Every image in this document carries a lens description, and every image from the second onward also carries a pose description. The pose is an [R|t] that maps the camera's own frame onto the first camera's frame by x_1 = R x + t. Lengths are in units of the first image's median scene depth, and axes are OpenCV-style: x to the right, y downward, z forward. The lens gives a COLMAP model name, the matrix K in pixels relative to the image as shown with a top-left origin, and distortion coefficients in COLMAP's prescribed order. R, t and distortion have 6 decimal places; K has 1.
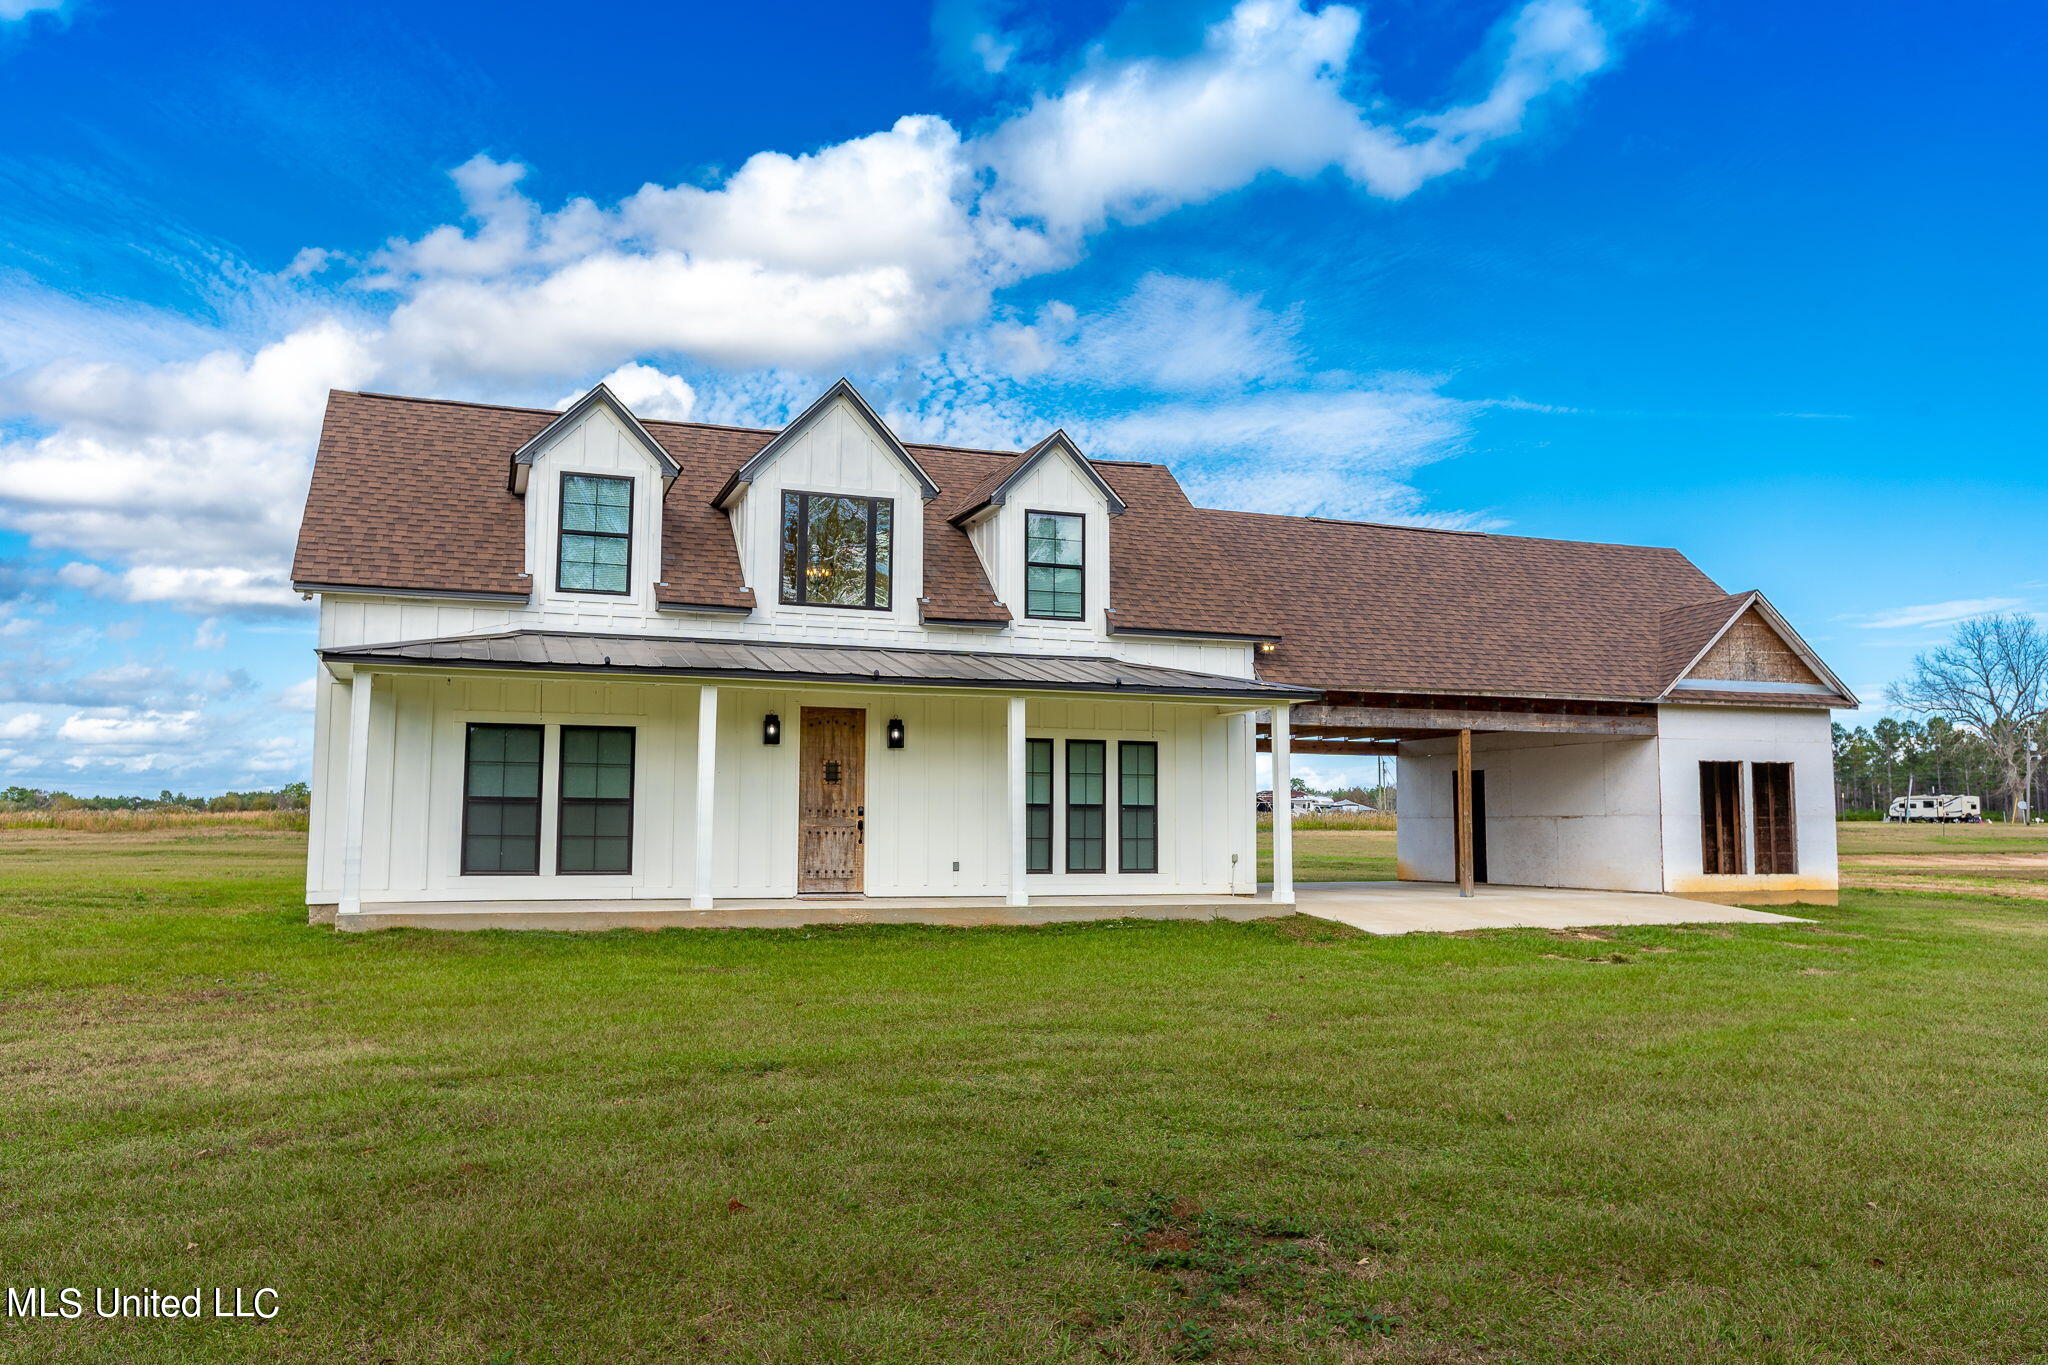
lens RADIAL K [[1604.2, 0, 1136.9], [0, 1604.2, 702.8], [0, 0, 1]] dist [-0.036492, 0.056376]
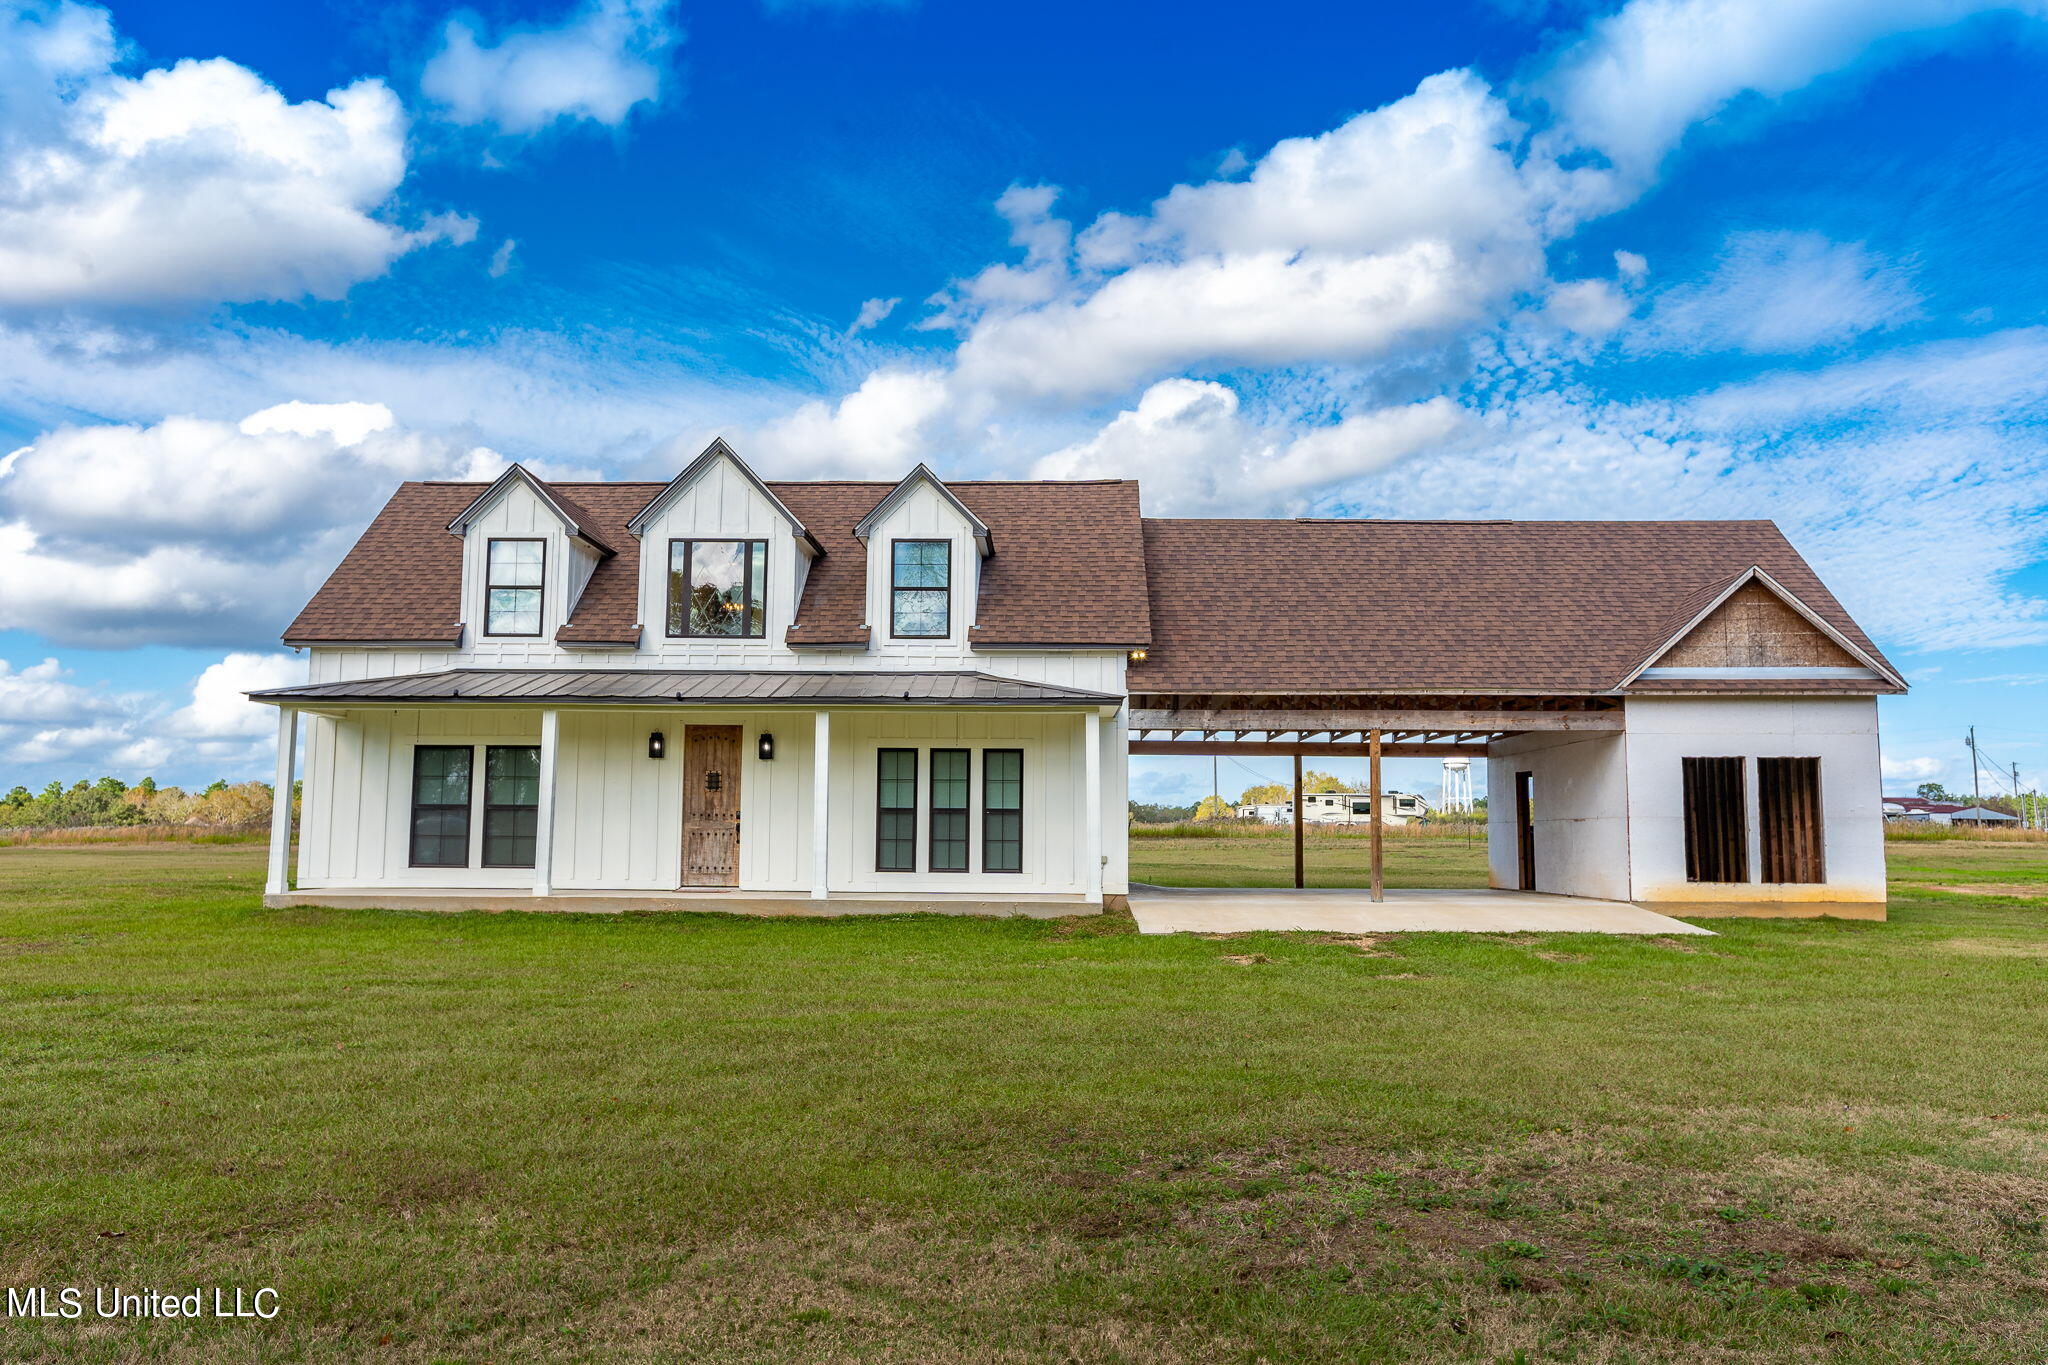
lens RADIAL K [[1641.0, 0, 1053.4], [0, 1641.0, 709.1], [0, 0, 1]] dist [-0.051225, 0.129140]
pose [[0.923387, -0.029482, -0.382737, 0.470595], [0.028534, 0.999560, -0.008156, 0.007861], [0.382809, -0.003390, 0.923821, 0.008949]]
